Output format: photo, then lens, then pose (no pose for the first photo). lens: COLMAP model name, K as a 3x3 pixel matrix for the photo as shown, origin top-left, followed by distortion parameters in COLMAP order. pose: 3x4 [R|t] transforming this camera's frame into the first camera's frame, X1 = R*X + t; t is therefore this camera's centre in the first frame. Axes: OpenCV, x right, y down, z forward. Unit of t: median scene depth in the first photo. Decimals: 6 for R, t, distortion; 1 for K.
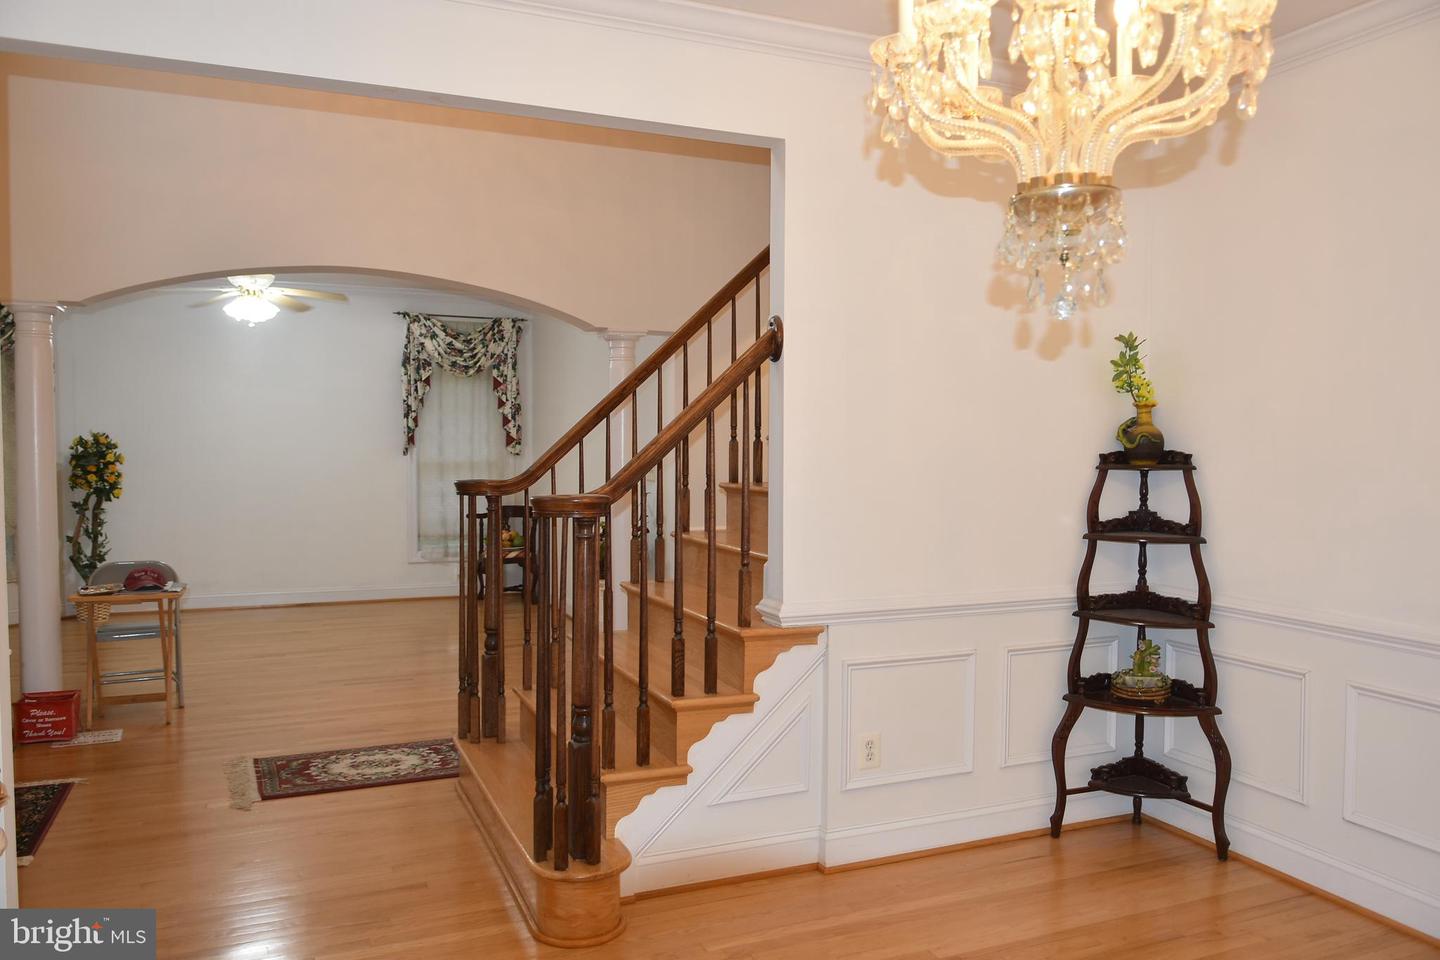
lens RADIAL K [[1061.1, 0, 719.2], [0, 1061.1, 489.5], [0, 0, 1]] dist [-0.019952, -0.014126]
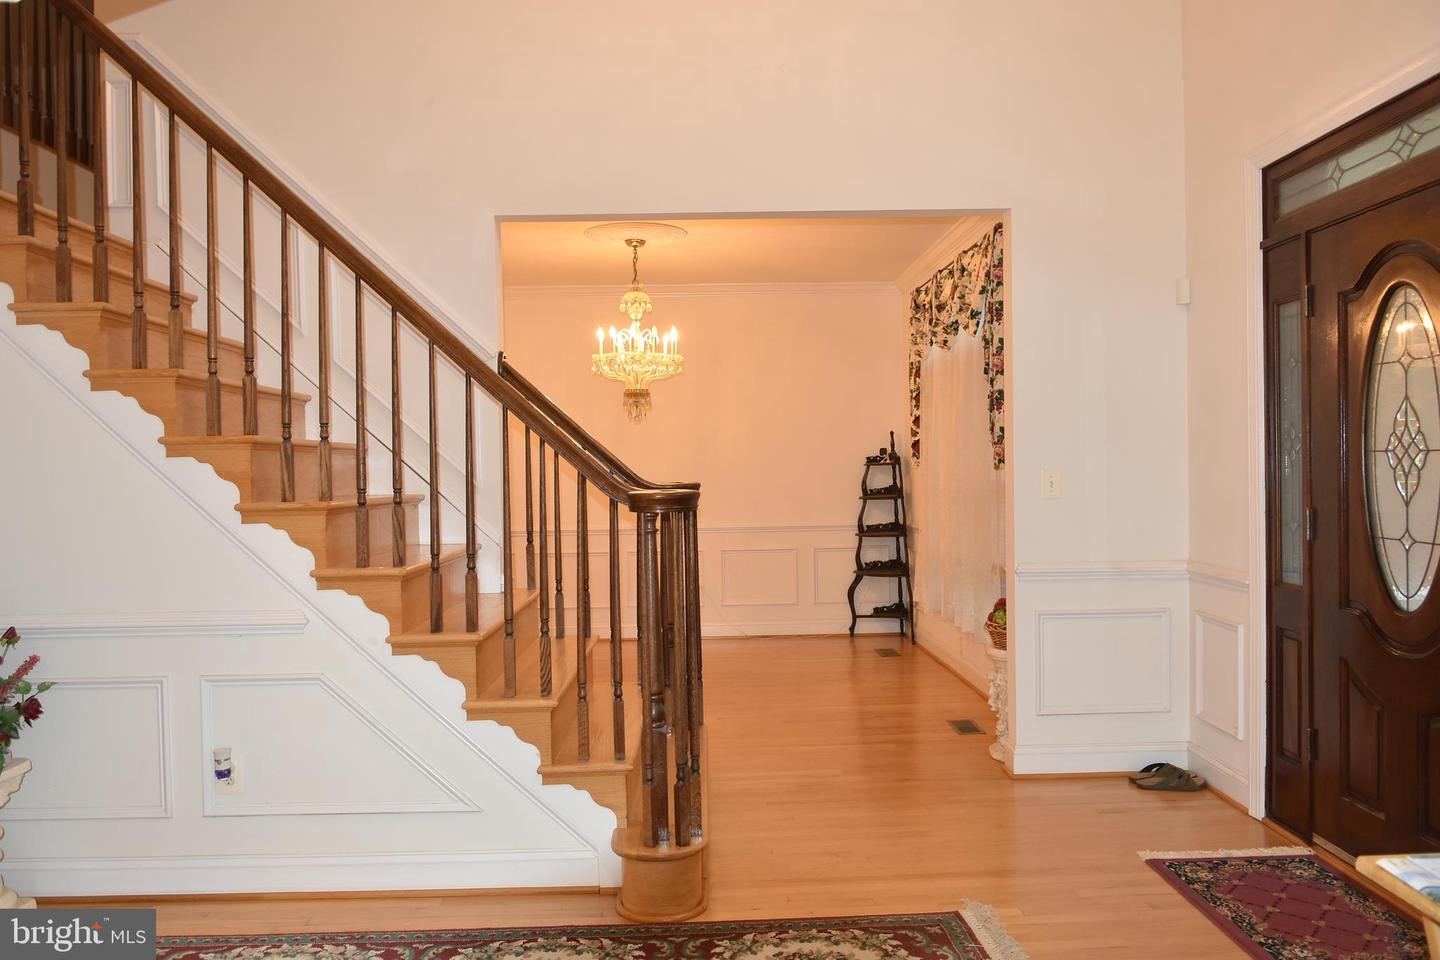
lens RADIAL K [[1061.1, 0, 718.7], [0, 1061.1, 479.0], [0, 0, 1]] dist [-0.019952, -0.014126]
pose [[0.924256, -0.040175, -0.379653, 0.893724], [0.032753, 0.999125, -0.025991, 0.054090], [0.380366, 0.011588, 0.924764, -1.094200]]
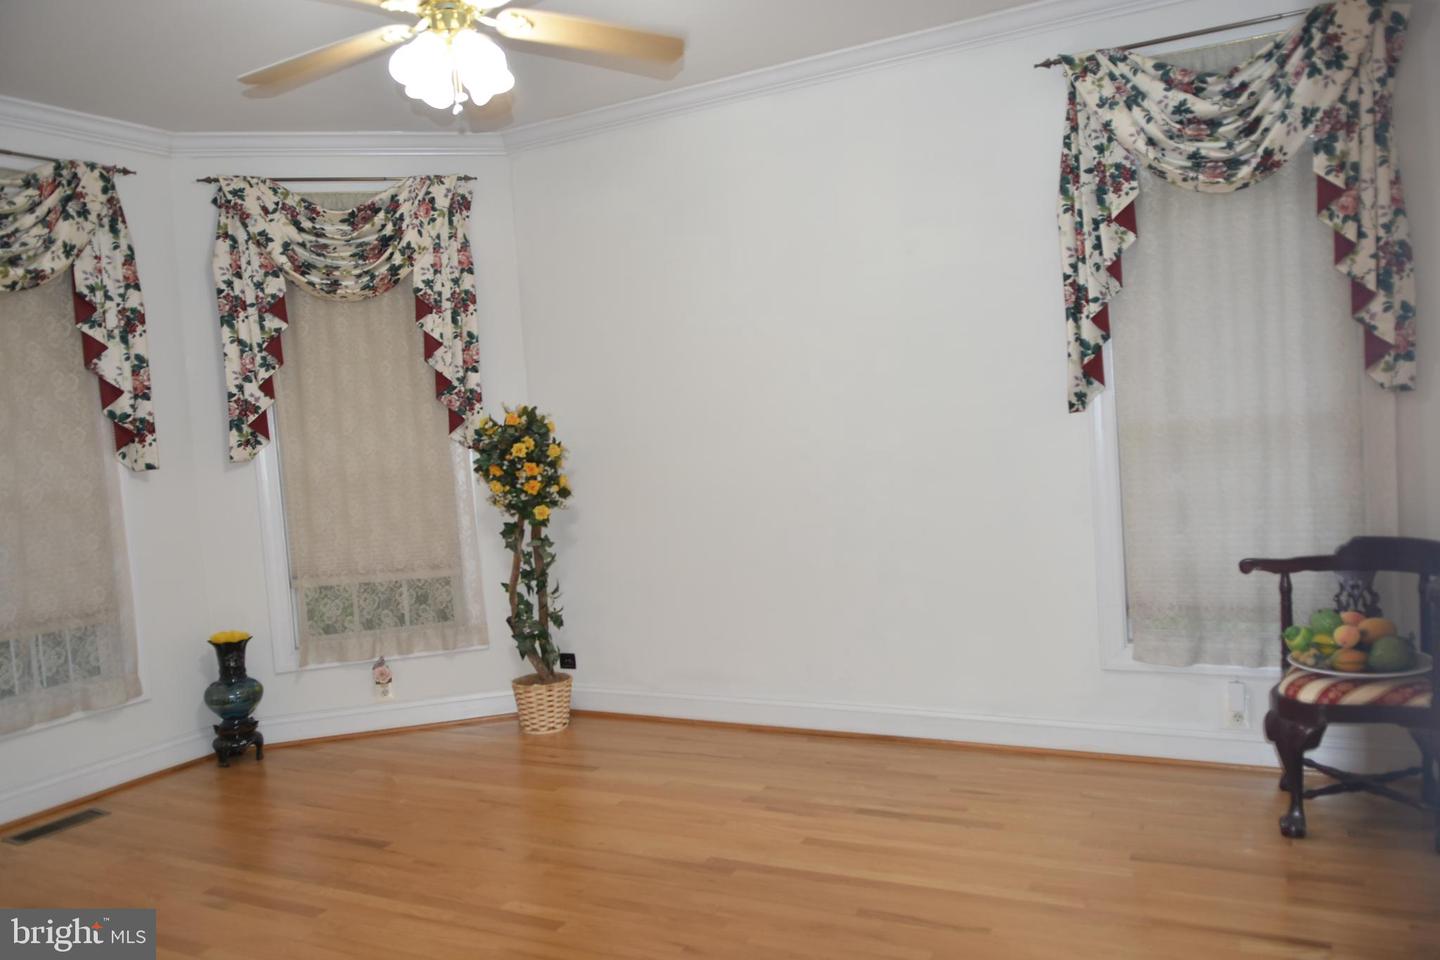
lens RADIAL K [[1061.1, 0, 723.4], [0, 1061.1, 484.8], [0, 0, 1]] dist [-0.019952, -0.014126]
pose [[0.614177, 0.000329, -0.789168, -0.152415], [0.038687, 0.998785, 0.030525, -0.056387], [0.788219, -0.049278, 0.613418, 1.664241]]
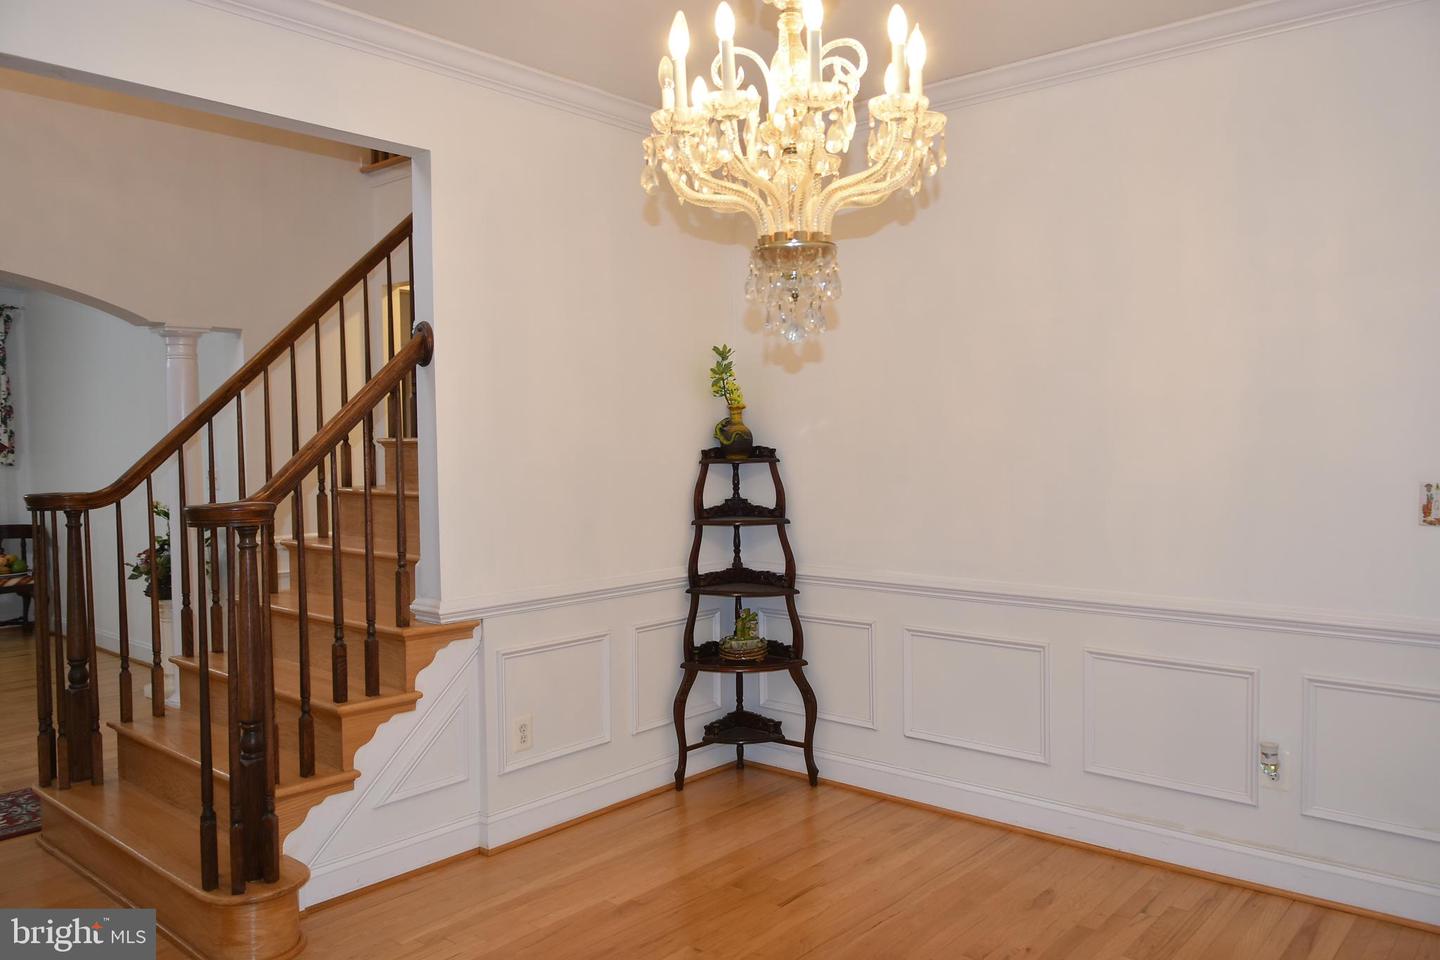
lens RADIAL K [[1061.1, 0, 735.2], [0, 1061.1, 492.0], [0, 0, 1]] dist [-0.019952, -0.014126]
pose [[0.894682, -0.036002, 0.445251, -0.120583], [0.034934, 0.999333, 0.010608, 0.000606], [-0.445336, 0.006064, 0.895343, -0.043060]]
